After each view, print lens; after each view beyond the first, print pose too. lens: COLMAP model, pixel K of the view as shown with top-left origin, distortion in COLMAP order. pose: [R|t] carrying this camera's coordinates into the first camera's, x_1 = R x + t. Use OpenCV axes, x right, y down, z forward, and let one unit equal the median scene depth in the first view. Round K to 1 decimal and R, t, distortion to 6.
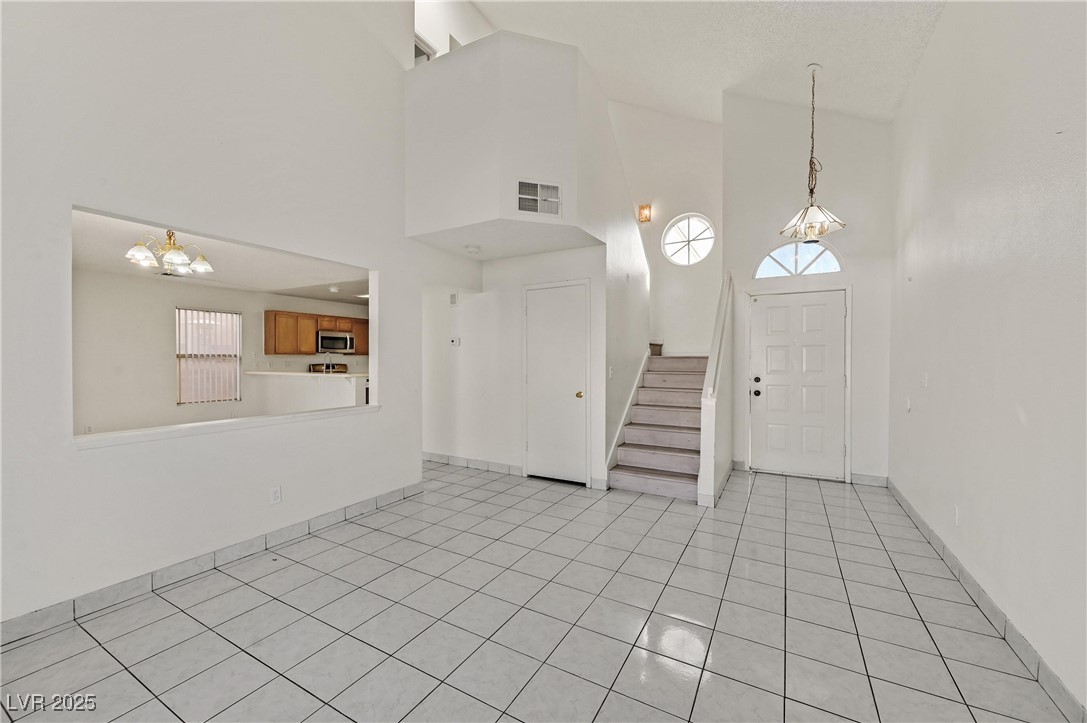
lens RADIAL K [[427.8, 0, 546.0], [0, 427.8, 363.5], [0, 0, 1]] dist [-0.000728, 0.000201]
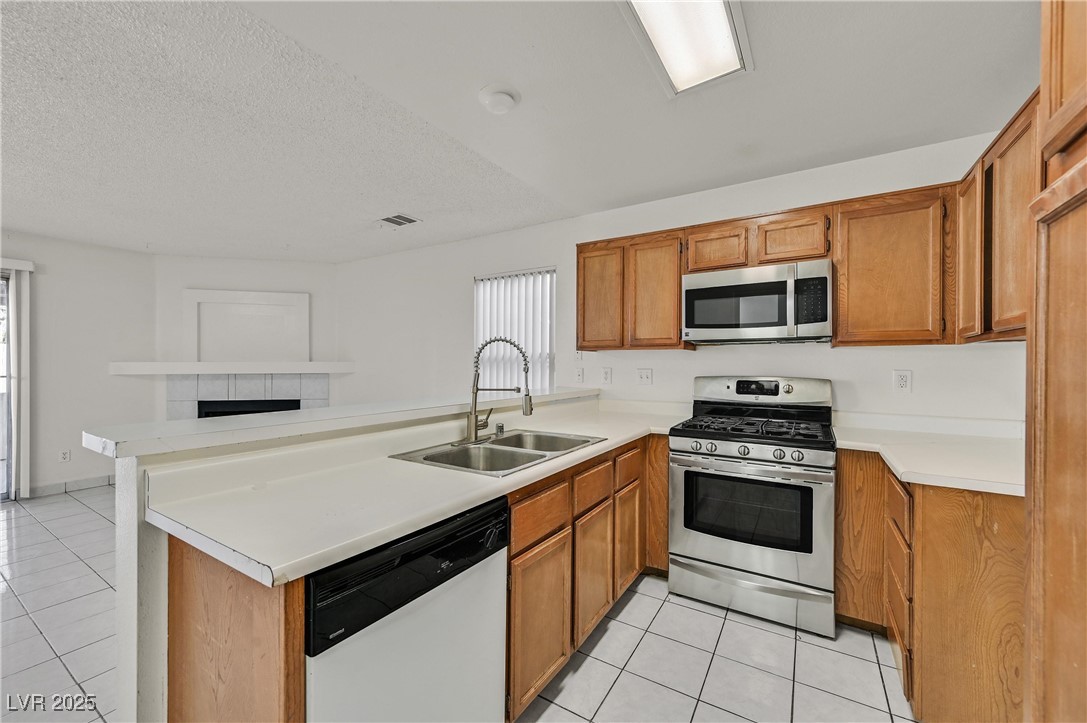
lens RADIAL K [[427.8, 0, 546.0], [0, 427.8, 363.5], [0, 0, 1]] dist [-0.000728, 0.000201]
pose [[-0.042608, -0.000480, -0.999092, -0.207542], [-0.012816, 0.999918, 0.000066, -0.007335], [0.999010, 0.012808, -0.042610, 0.949010]]
